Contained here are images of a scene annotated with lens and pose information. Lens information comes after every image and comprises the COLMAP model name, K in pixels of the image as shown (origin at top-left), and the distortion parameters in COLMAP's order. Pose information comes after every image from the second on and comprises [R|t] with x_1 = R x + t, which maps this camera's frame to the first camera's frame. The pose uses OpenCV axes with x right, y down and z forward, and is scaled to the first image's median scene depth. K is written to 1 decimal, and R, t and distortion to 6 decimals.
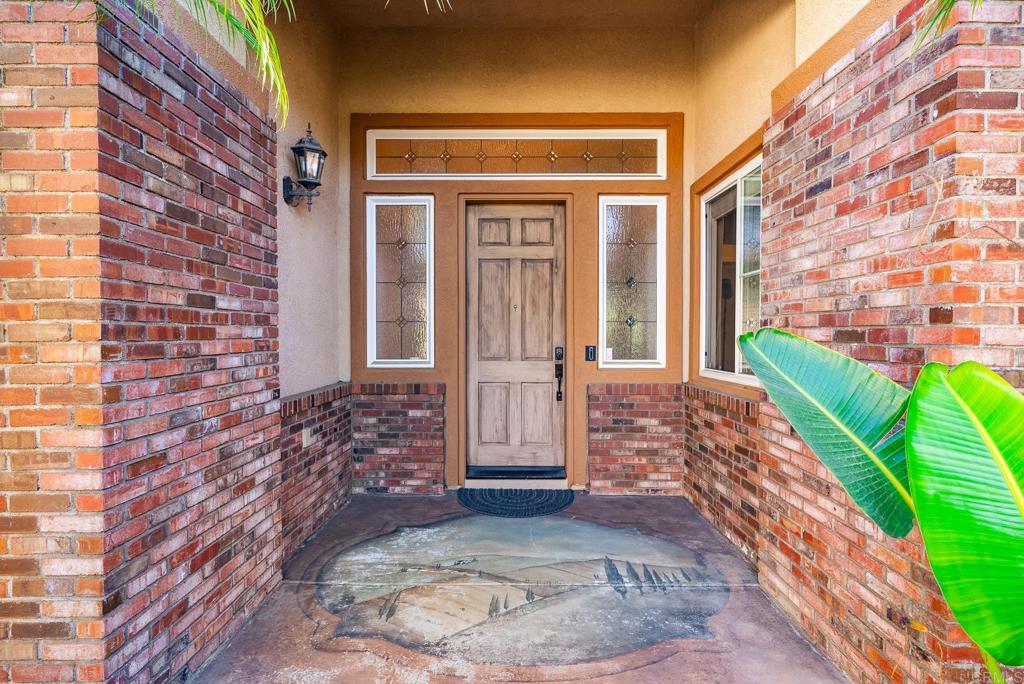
lens RADIAL K [[490.4, 0, 512.4], [0, 490.4, 340.4], [0, 0, 1]] dist [-0.003073, -0.000226]
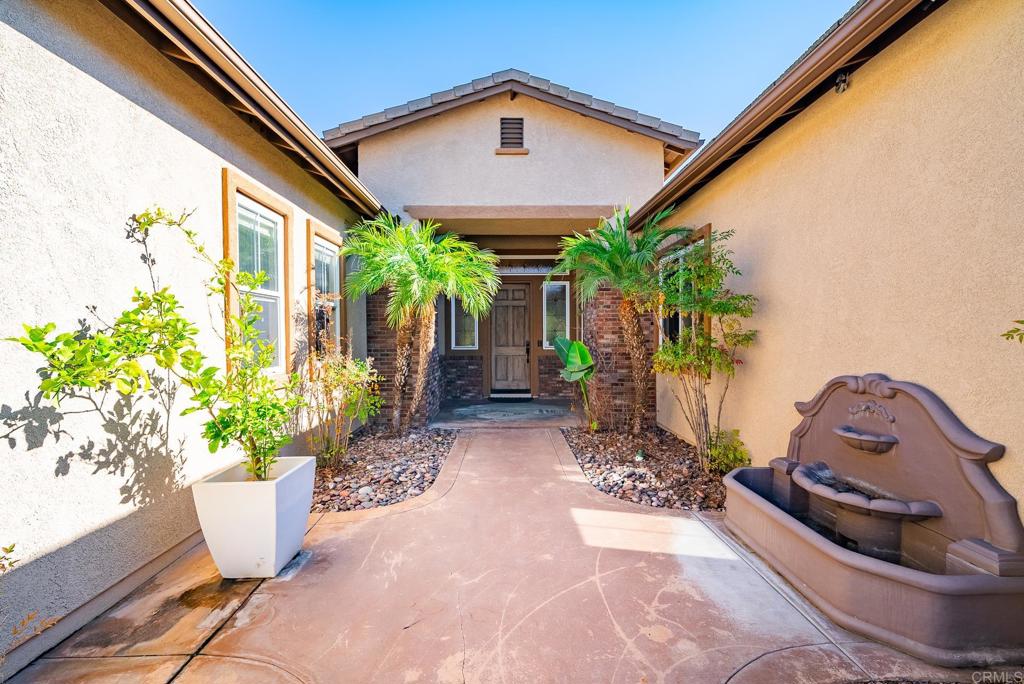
lens RADIAL K [[407.4, 0, 510.0], [0, 407.4, 343.0], [0, 0, 1]] dist [-0.000248, 0.000043]
pose [[0.999982, -0.000246, 0.006041, -0.008268], [0.000183, 0.999945, 0.010463, 0.000502], [-0.006044, -0.010462, 0.999927, -1.067702]]
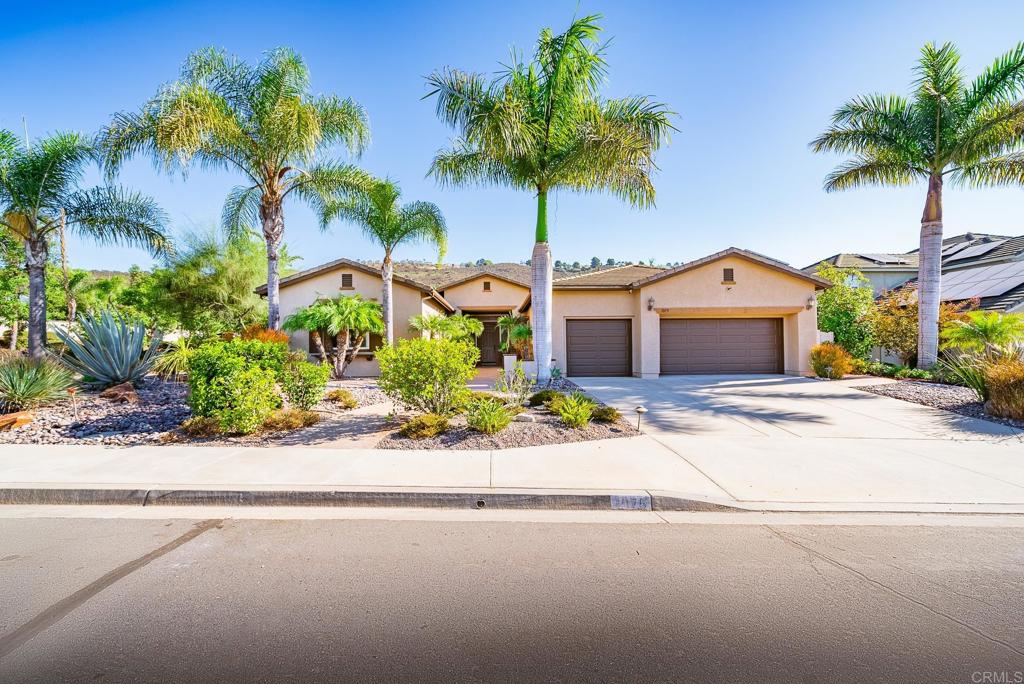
lens RADIAL K [[407.4, 0, 514.3], [0, 407.4, 345.7], [0, 0, 1]] dist [-0.000248, 0.000043]
pose [[0.998620, -0.013351, 0.050791, 0.081991], [0.014439, 0.999673, -0.021126, 0.145802], [-0.050492, 0.021830, 0.998486, -4.756316]]
